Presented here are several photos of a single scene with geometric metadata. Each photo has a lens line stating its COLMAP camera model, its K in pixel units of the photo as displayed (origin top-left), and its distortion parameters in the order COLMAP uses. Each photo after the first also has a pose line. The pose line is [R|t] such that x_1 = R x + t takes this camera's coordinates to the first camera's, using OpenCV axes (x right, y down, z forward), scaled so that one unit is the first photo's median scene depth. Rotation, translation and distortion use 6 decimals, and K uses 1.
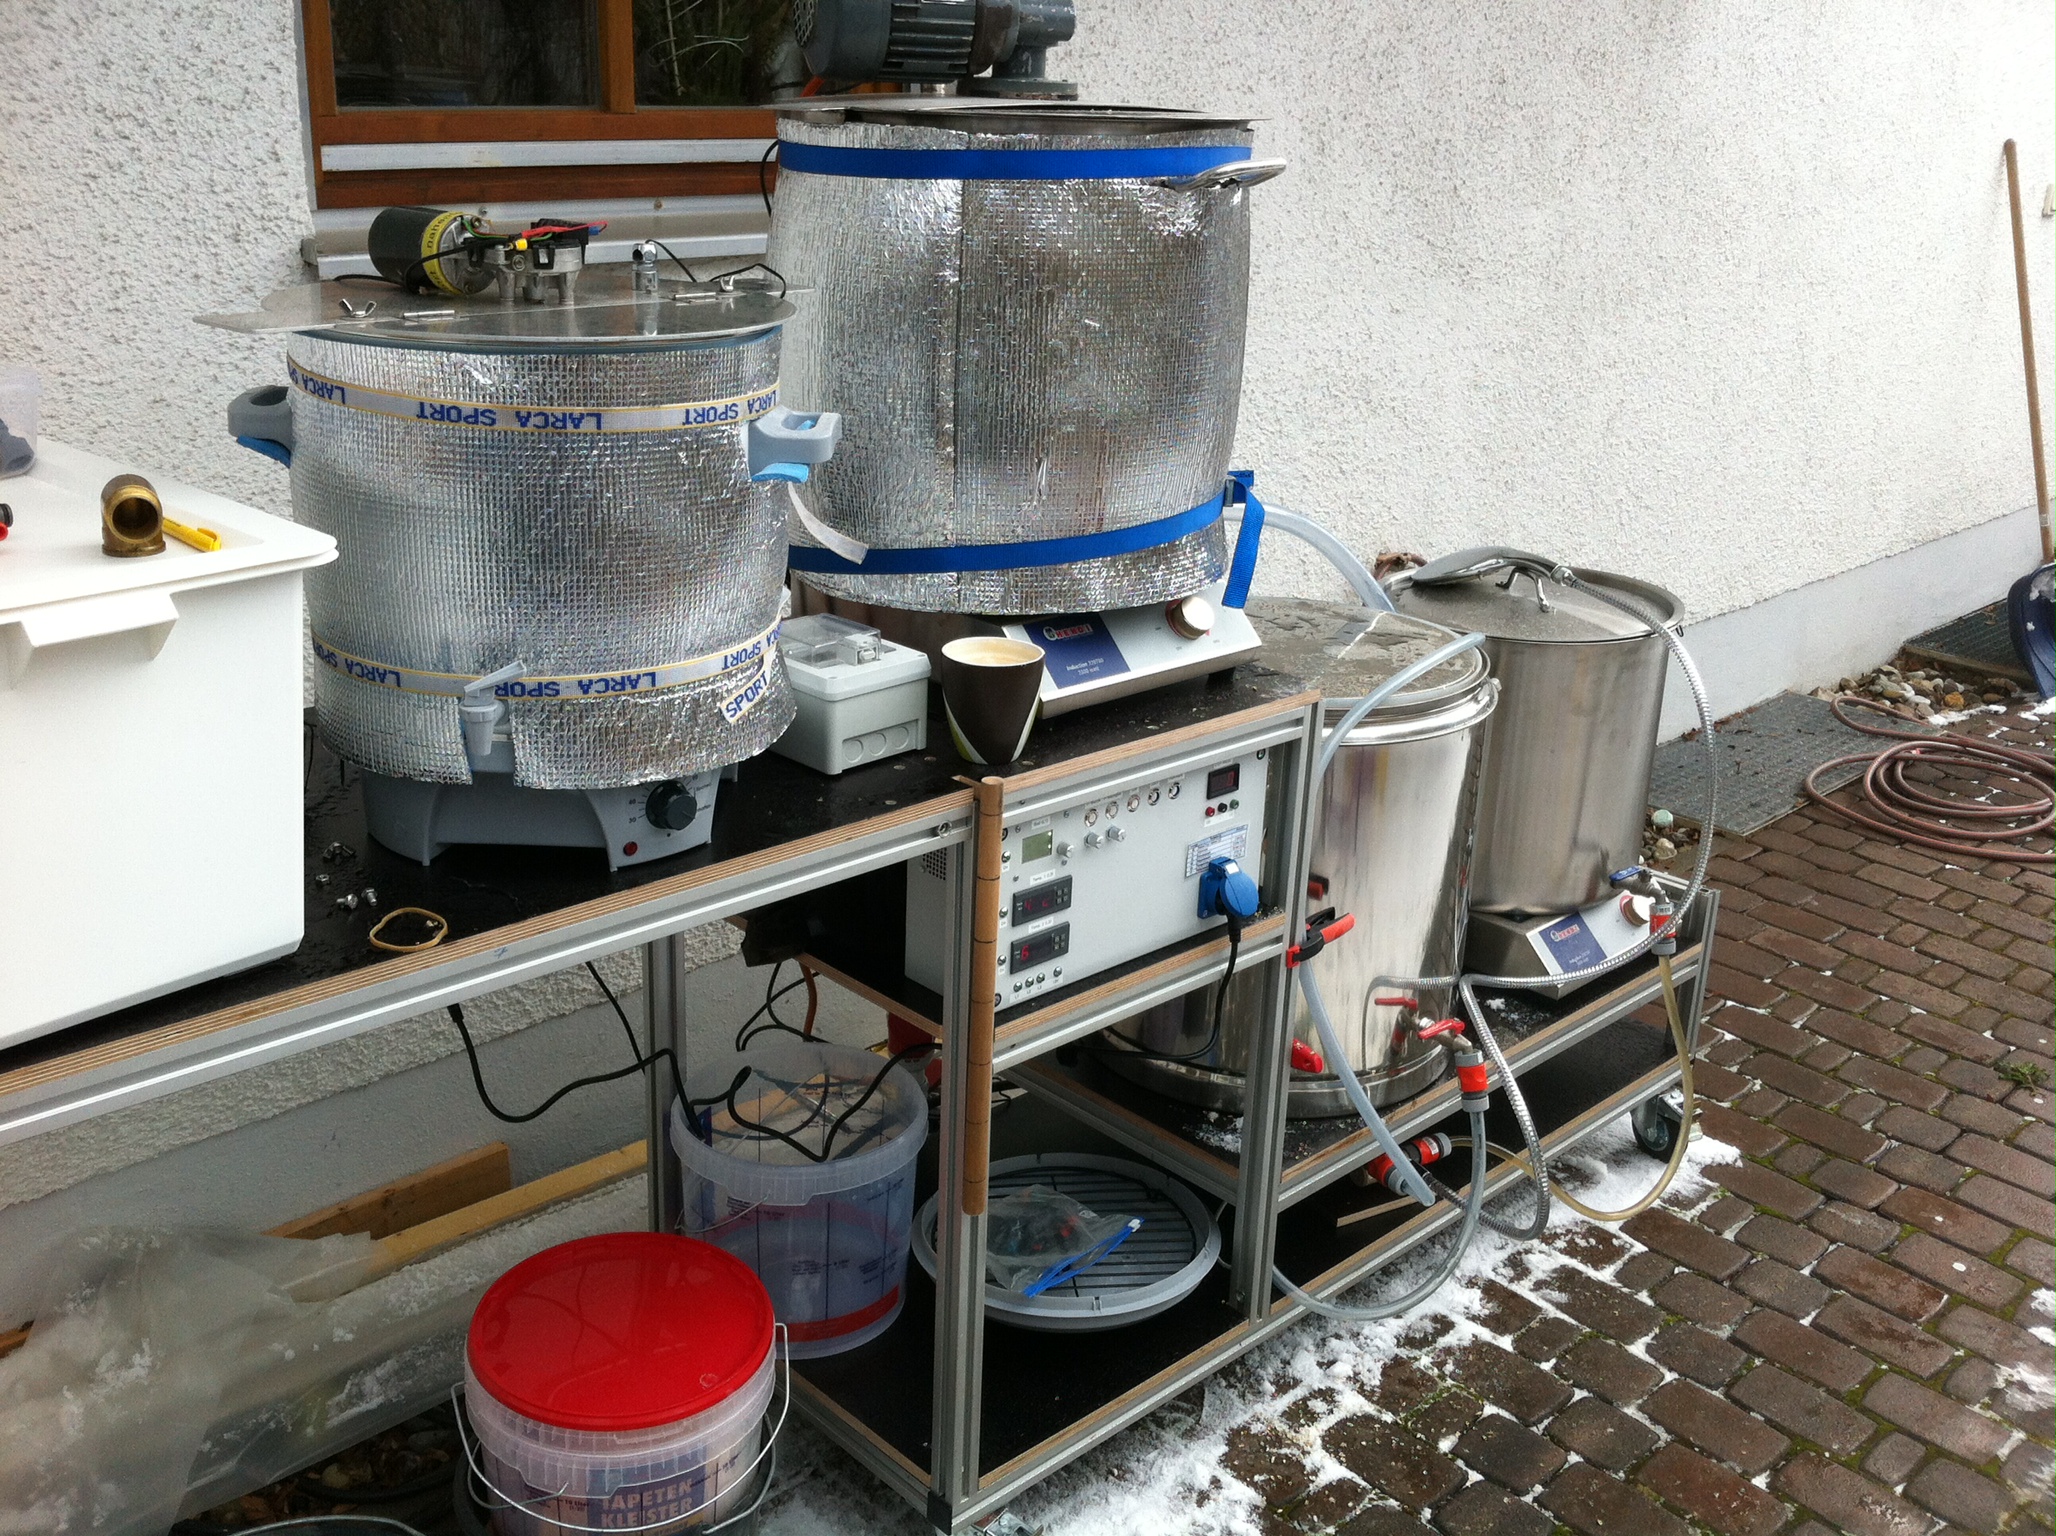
lens RADIAL K [[1959.8, 0, 1023.6], [0, 1959.8, 774.5], [0, 0, 1]] dist [0.117754, -0.335462]
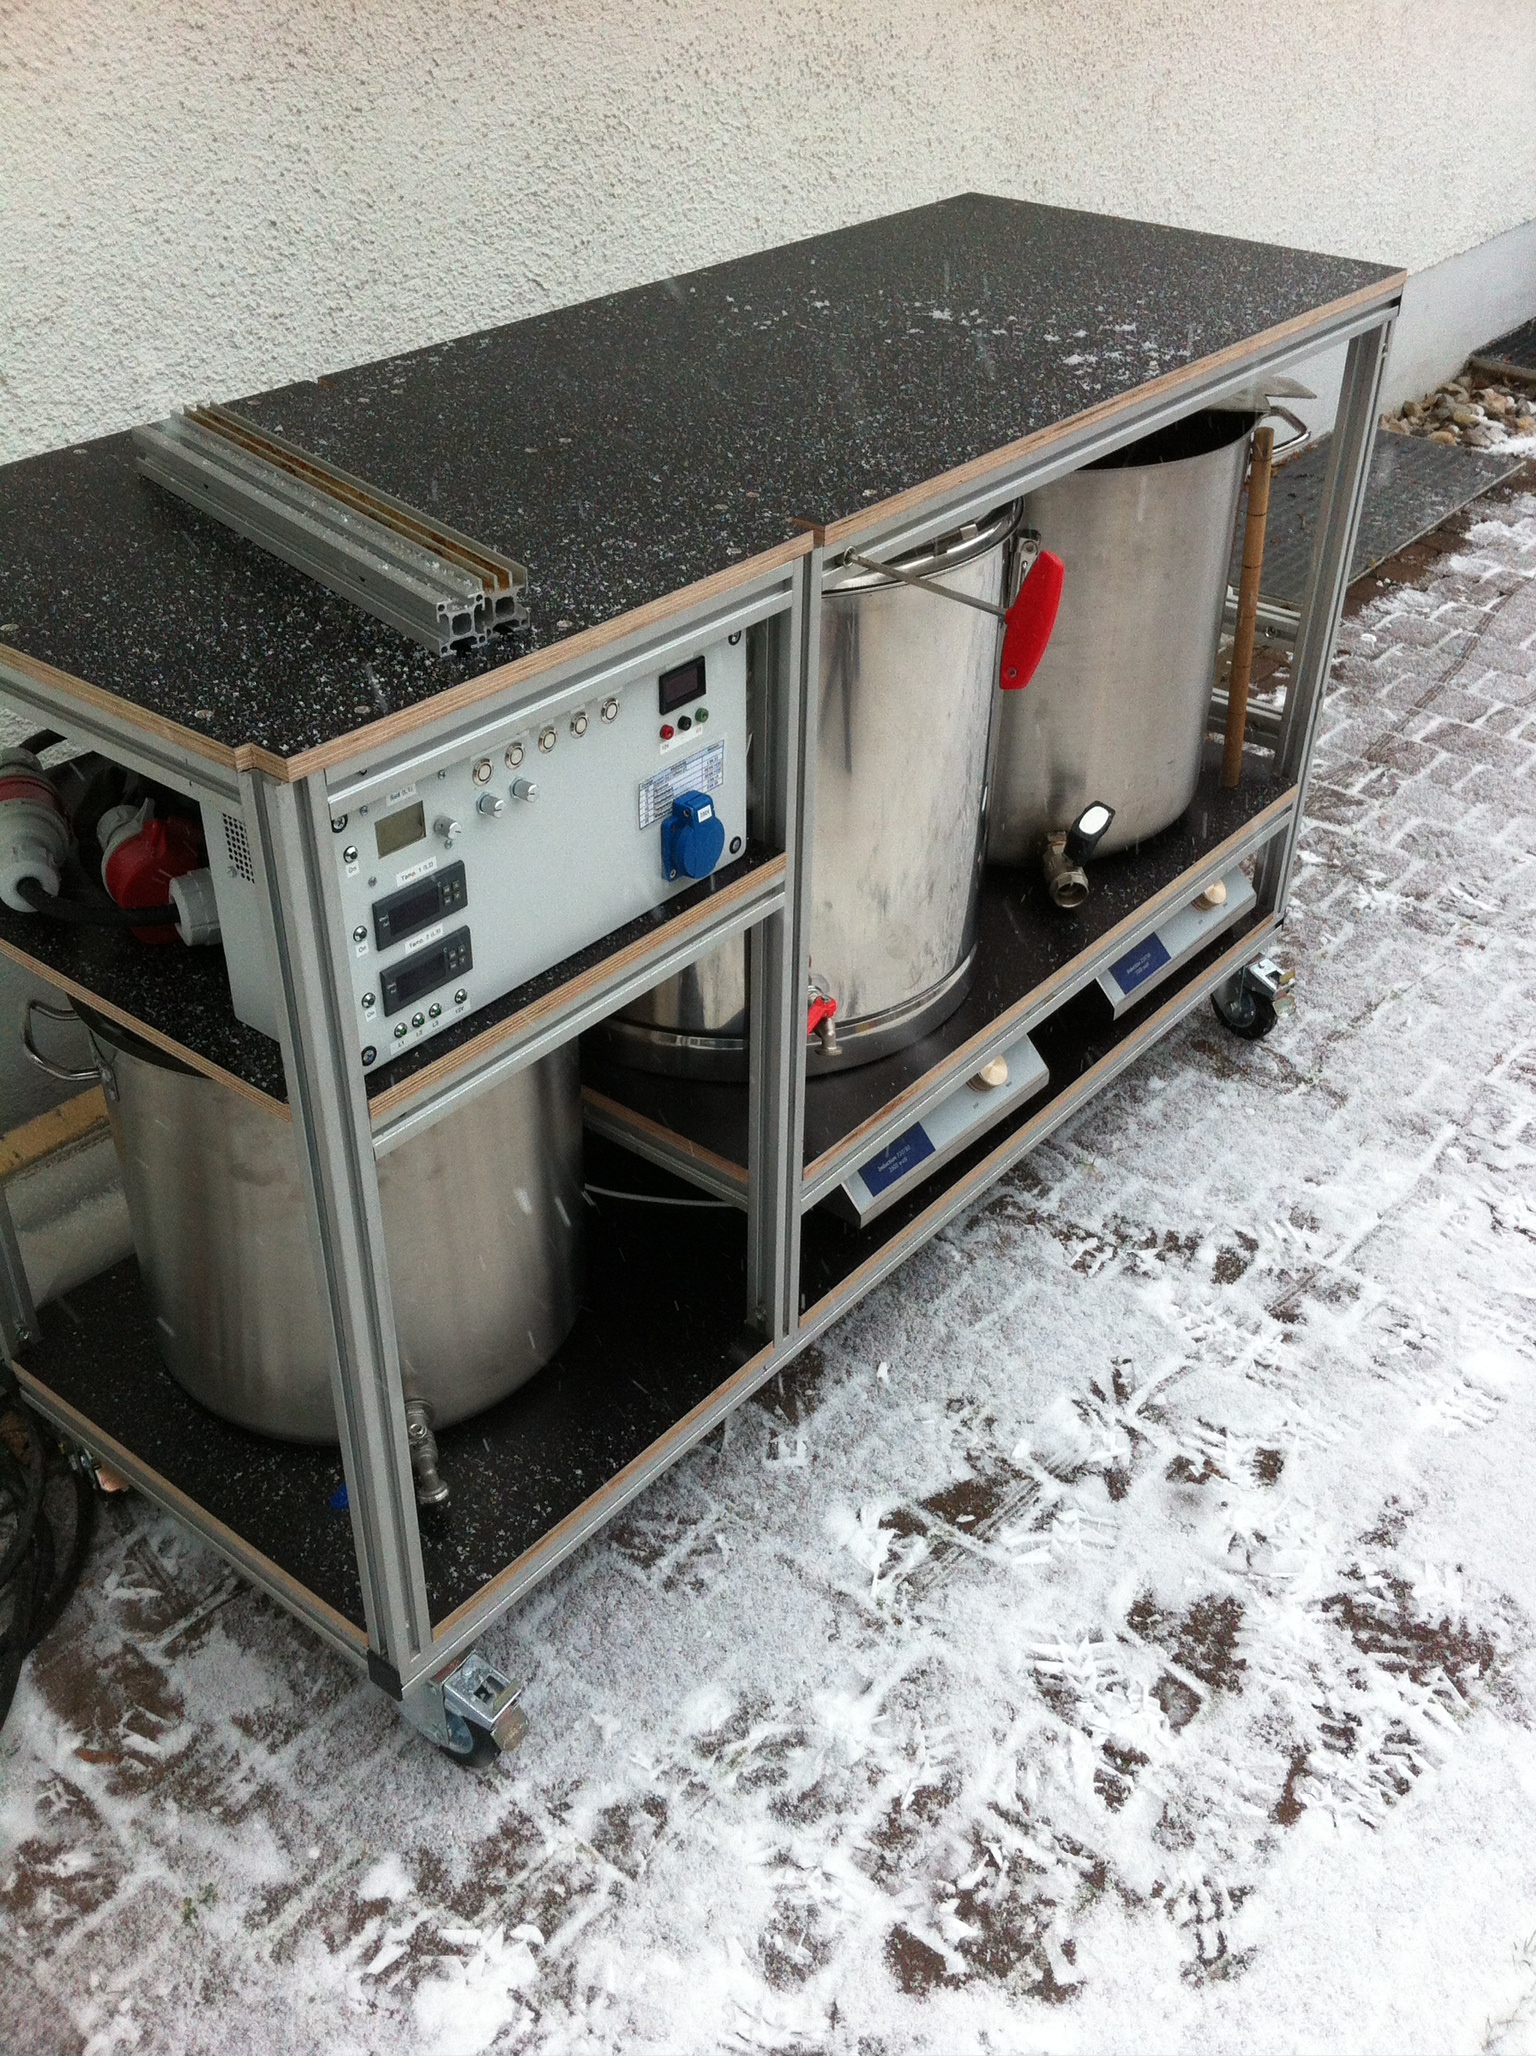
lens RADIAL K [[1959.8, 0, 775.0], [0, 1959.8, 1052.6], [0, 0, 1]] dist [0.117754, -0.335462]
pose [[0.990592, -0.094301, 0.099168, 0.049746], [0.065430, 0.962845, 0.262007, -0.047412], [-0.120191, -0.253054, 0.959957, 0.282051]]
